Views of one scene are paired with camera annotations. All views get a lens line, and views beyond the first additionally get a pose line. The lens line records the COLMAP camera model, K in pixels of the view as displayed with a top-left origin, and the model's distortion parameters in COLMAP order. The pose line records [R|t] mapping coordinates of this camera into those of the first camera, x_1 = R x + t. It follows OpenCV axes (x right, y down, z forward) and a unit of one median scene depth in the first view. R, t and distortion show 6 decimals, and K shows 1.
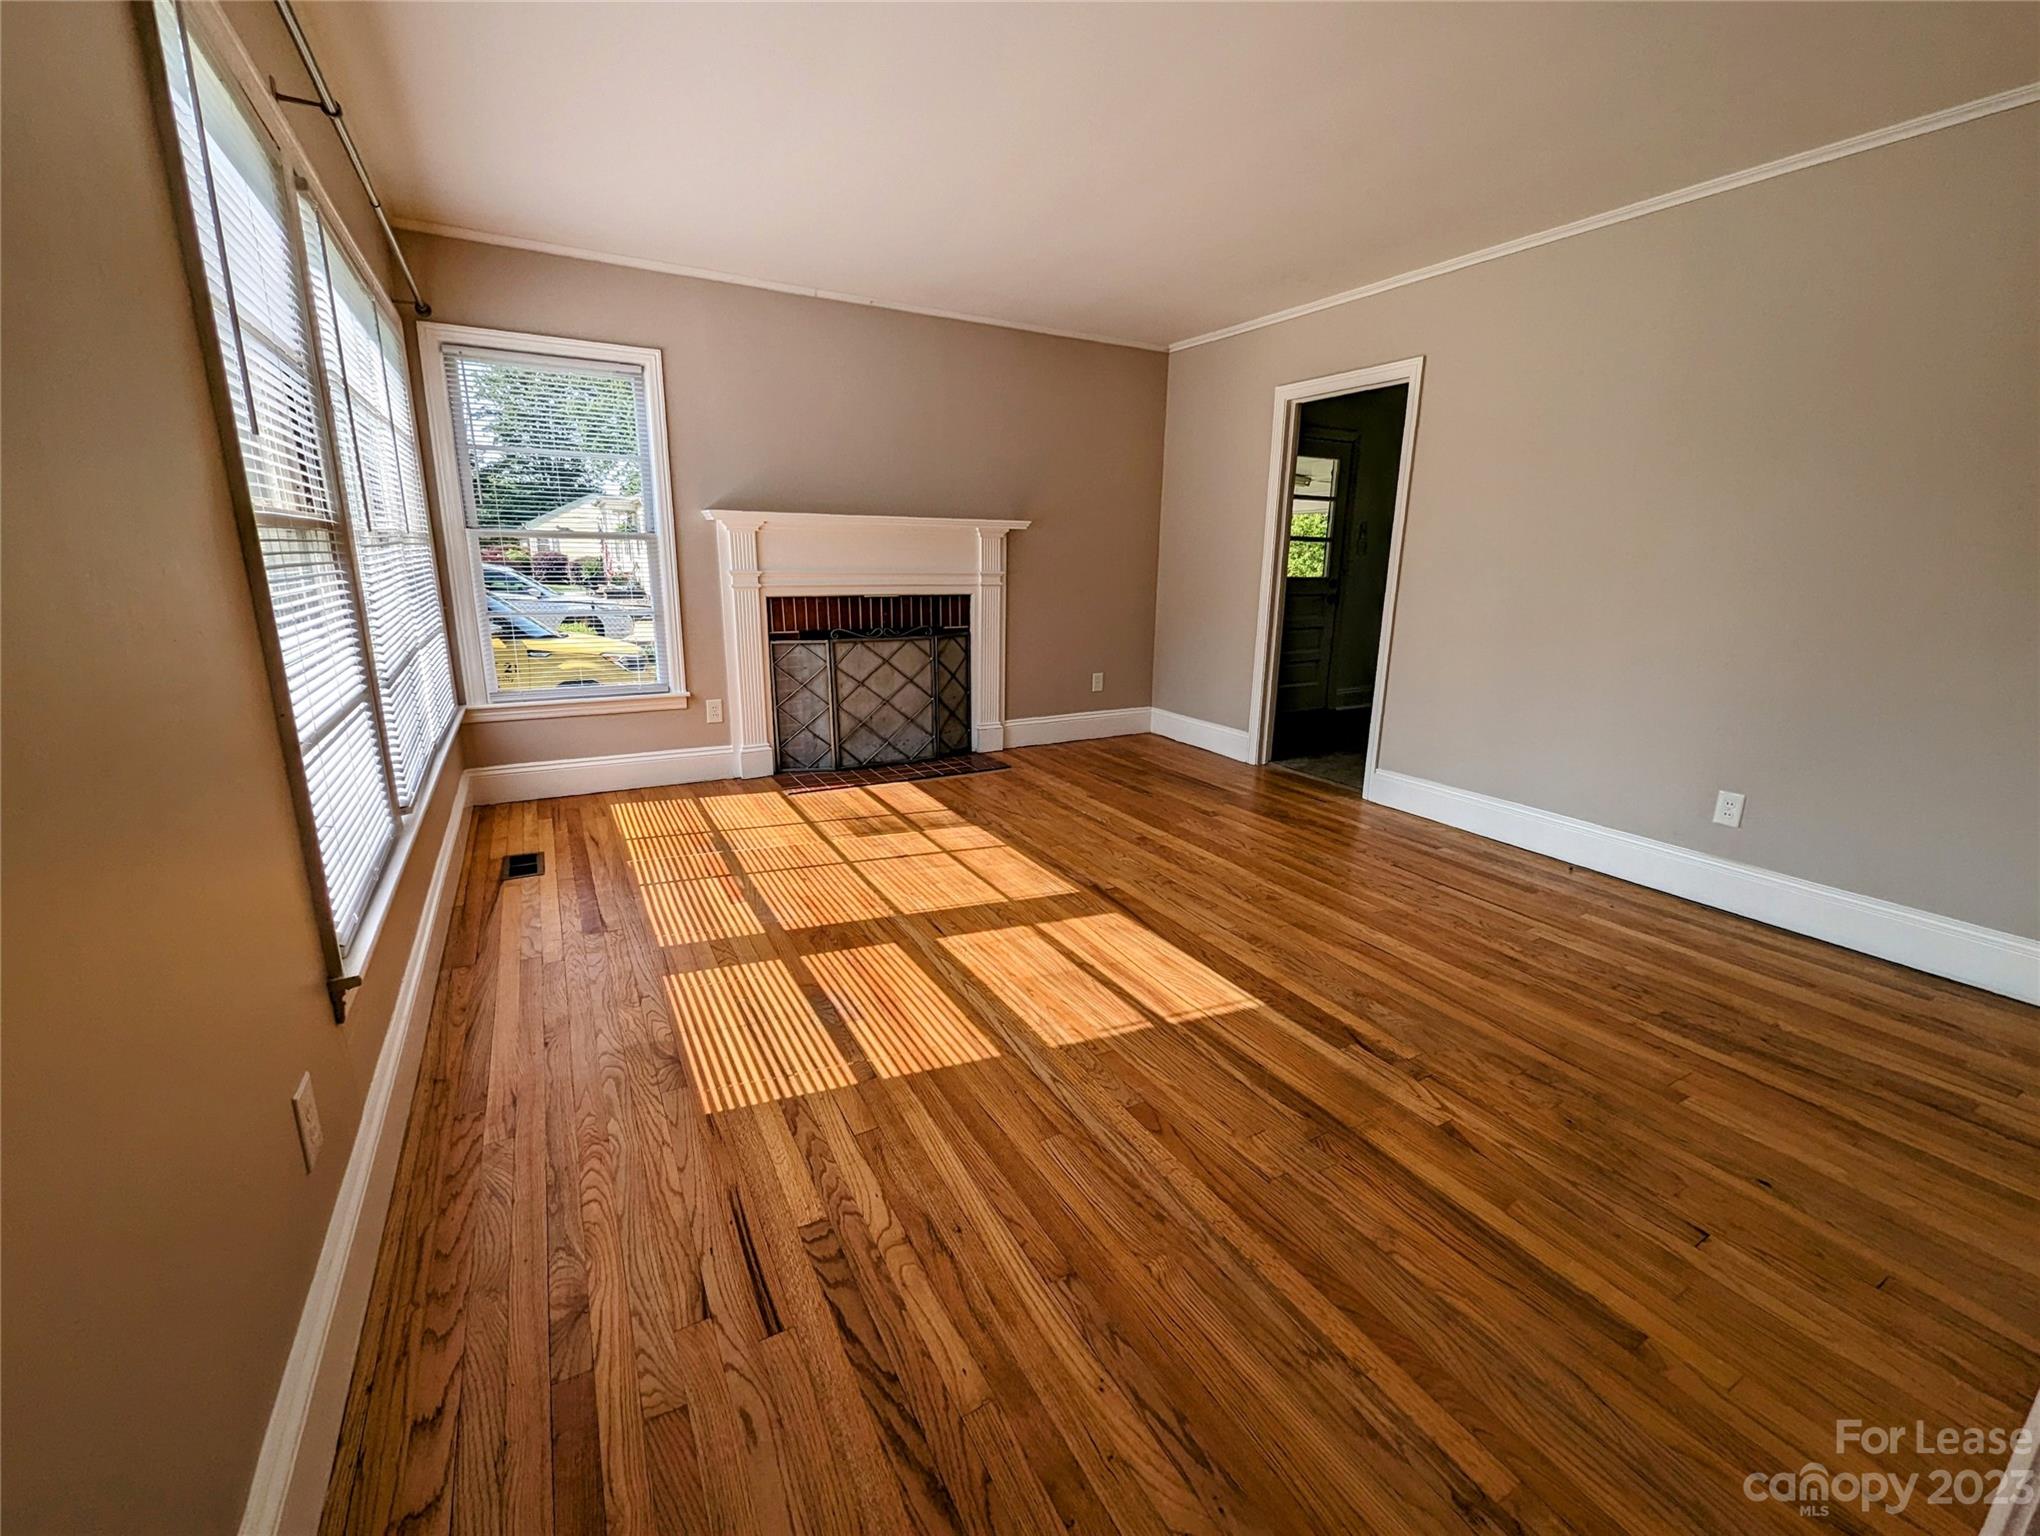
lens RADIAL K [[848.5, 0, 1025.1], [0, 848.5, 768.3], [0, 0, 1]] dist [0.001244, -0.001884]
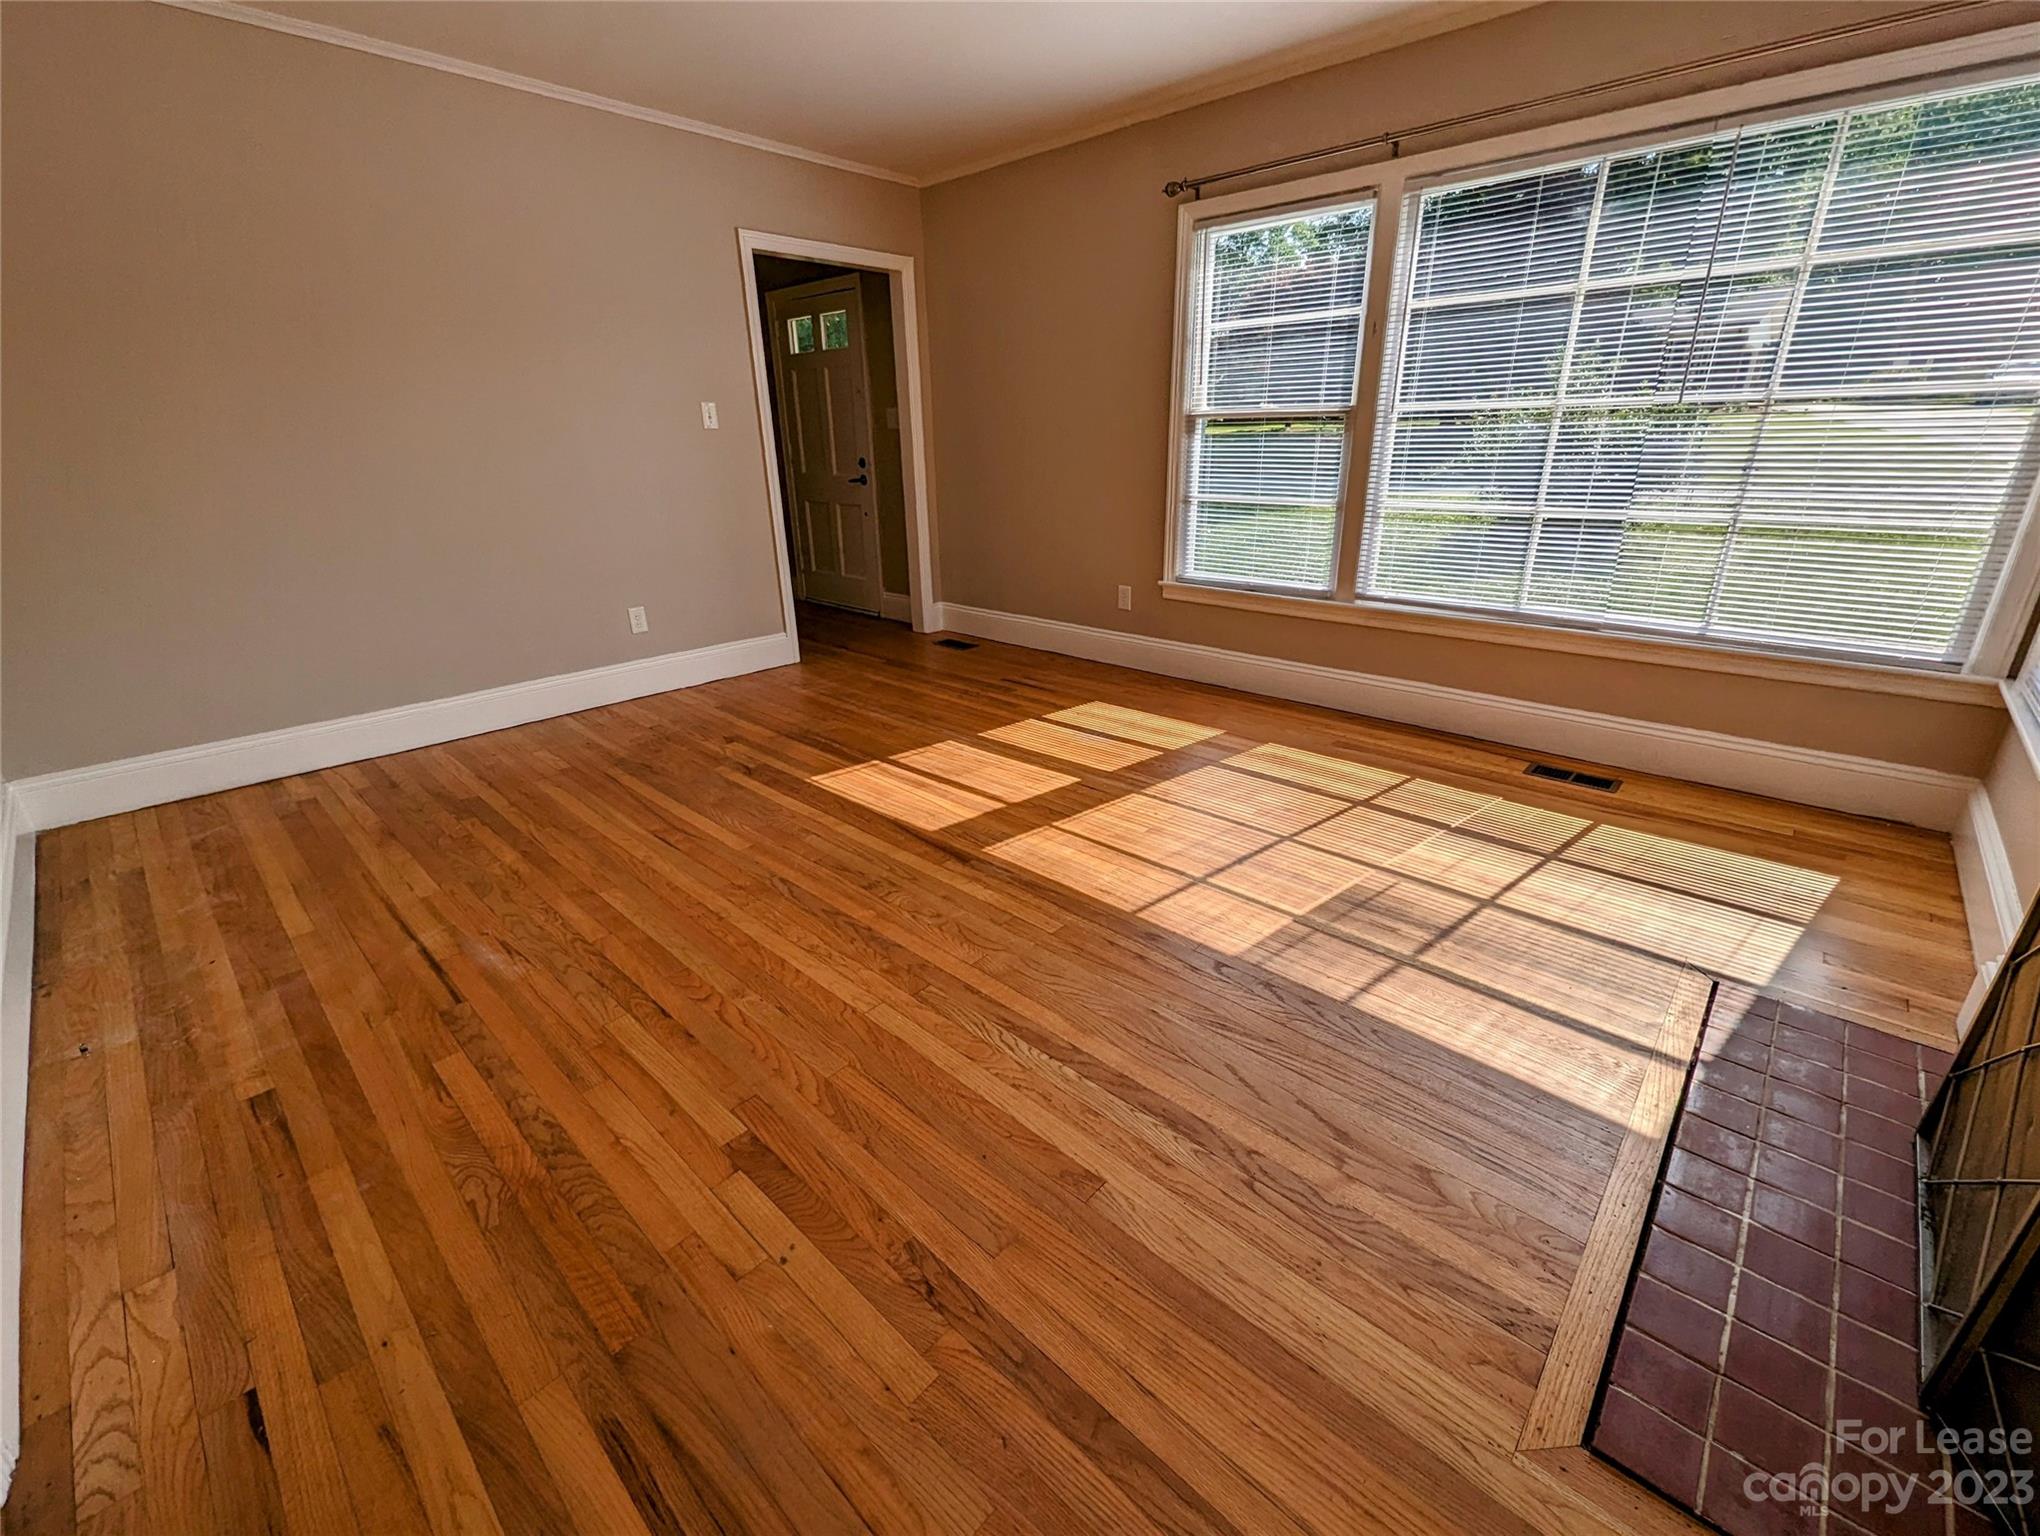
lens RADIAL K [[848.5, 0, 1022.9], [0, 848.5, 766.1], [0, 0, 1]] dist [0.001244, -0.001884]
pose [[-0.953603, 0.108702, -0.280760, 0.265451], [-0.074113, 0.819092, 0.568854, -0.420680], [0.291803, 0.563269, -0.773032, 1.718887]]
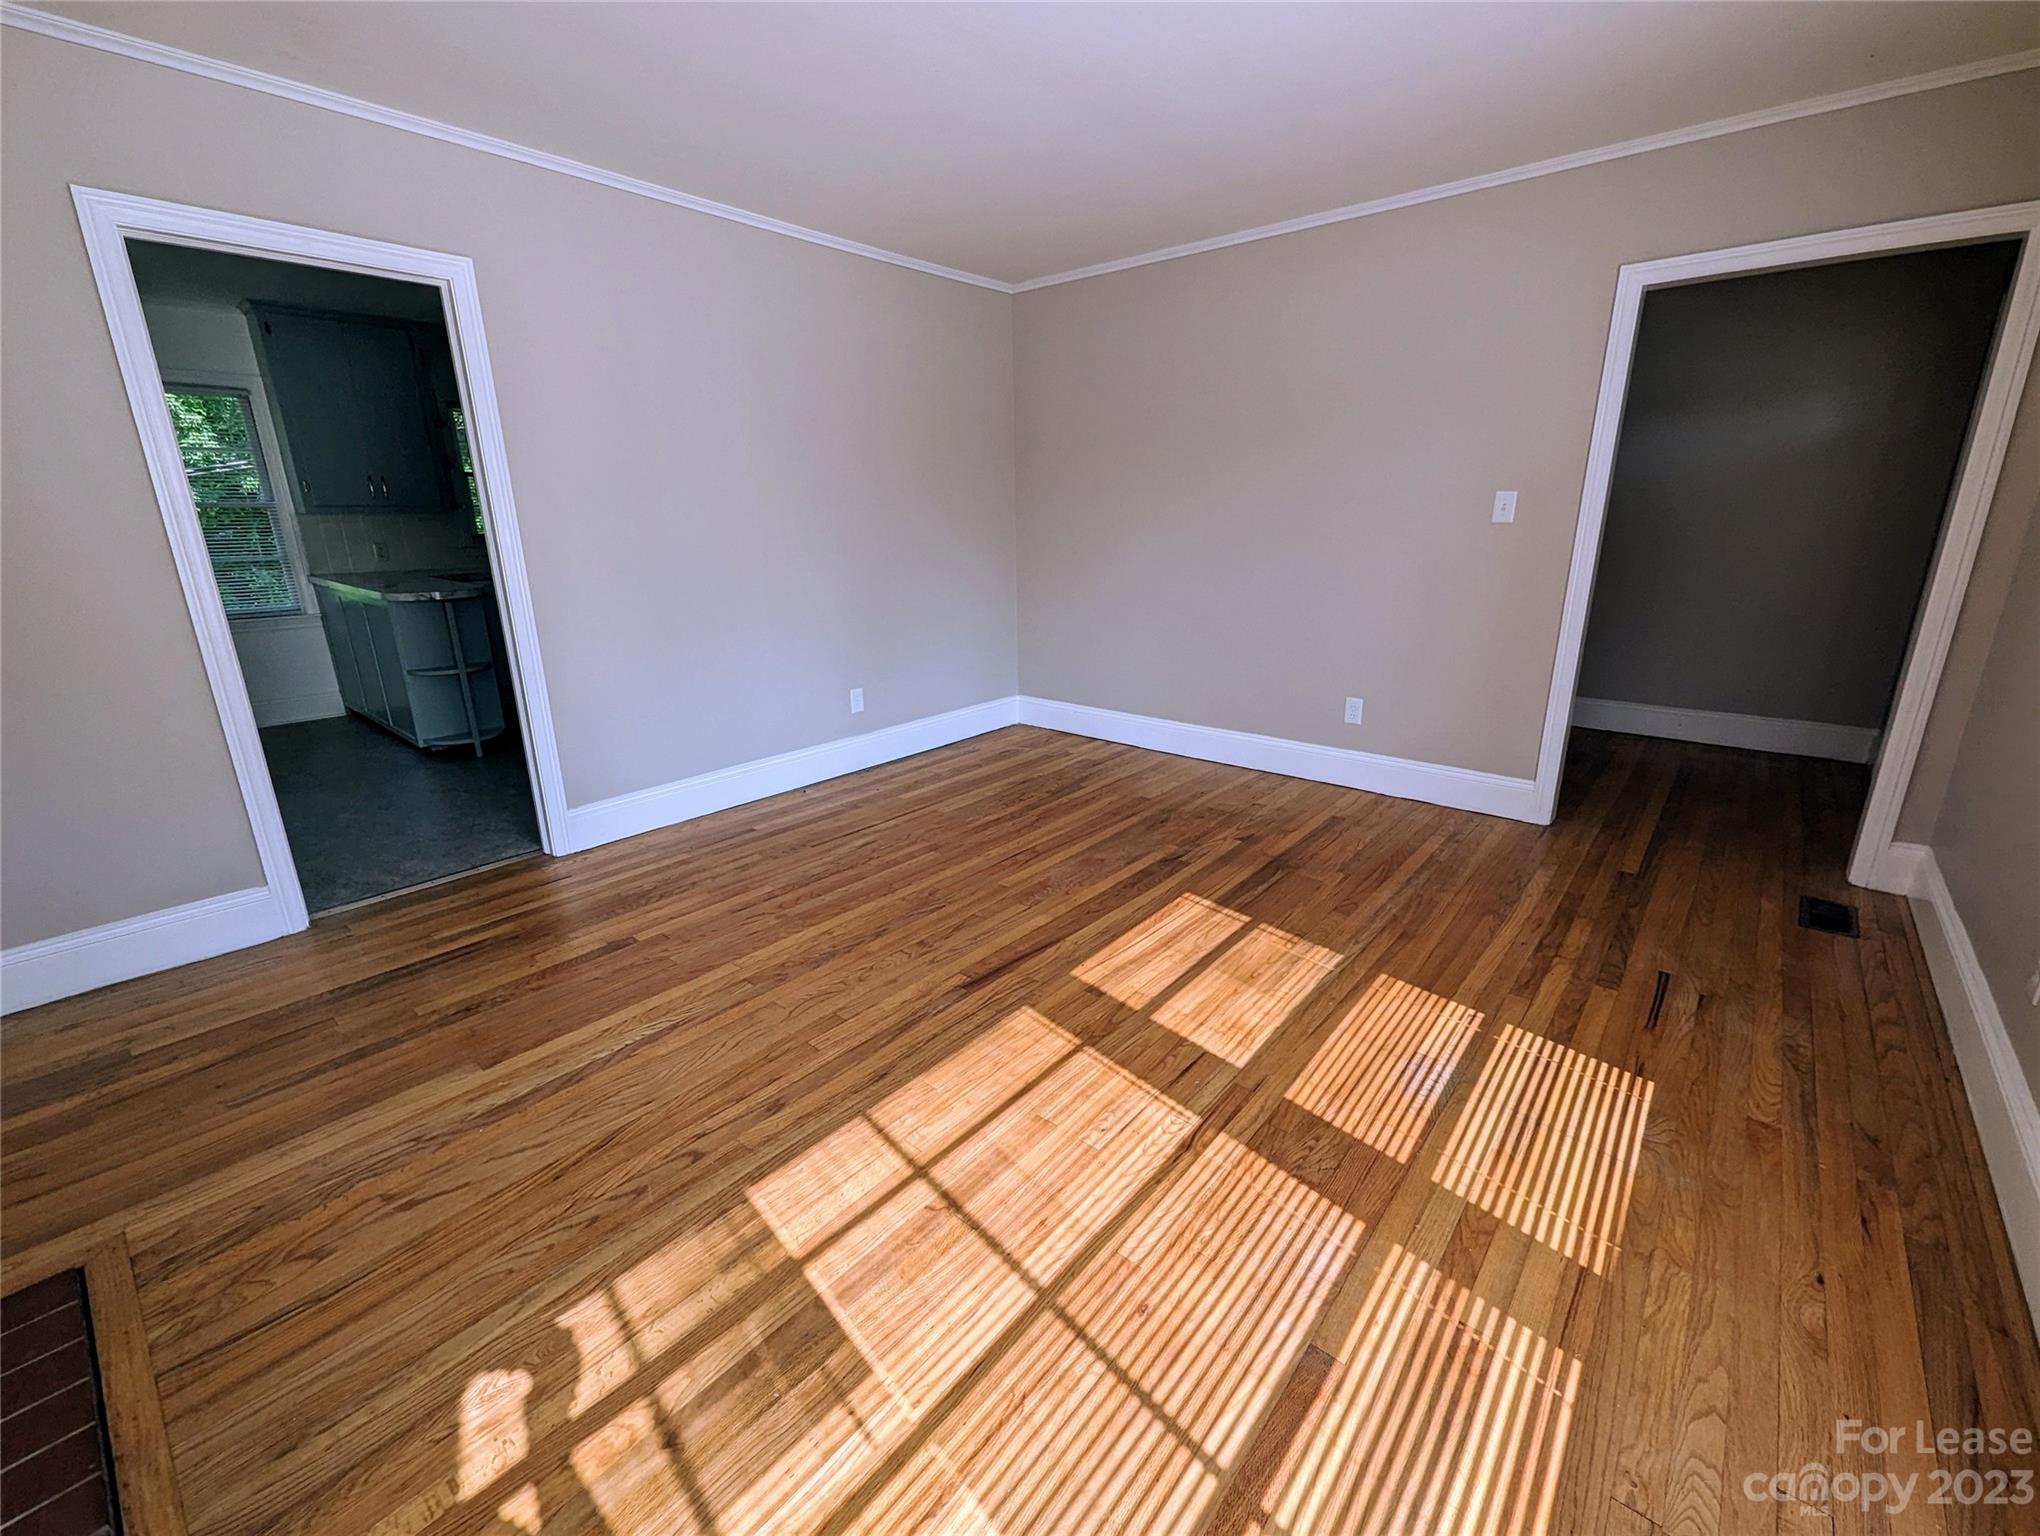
lens RADIAL K [[848.5, 0, 1023.2], [0, 848.5, 772.4], [0, 0, 1]] dist [0.001244, -0.001884]
pose [[-0.347909, -0.288501, 0.892035, -0.603758], [0.236281, 0.893780, 0.381219, -0.334468], [-0.907265, 0.343401, -0.242787, 1.170369]]
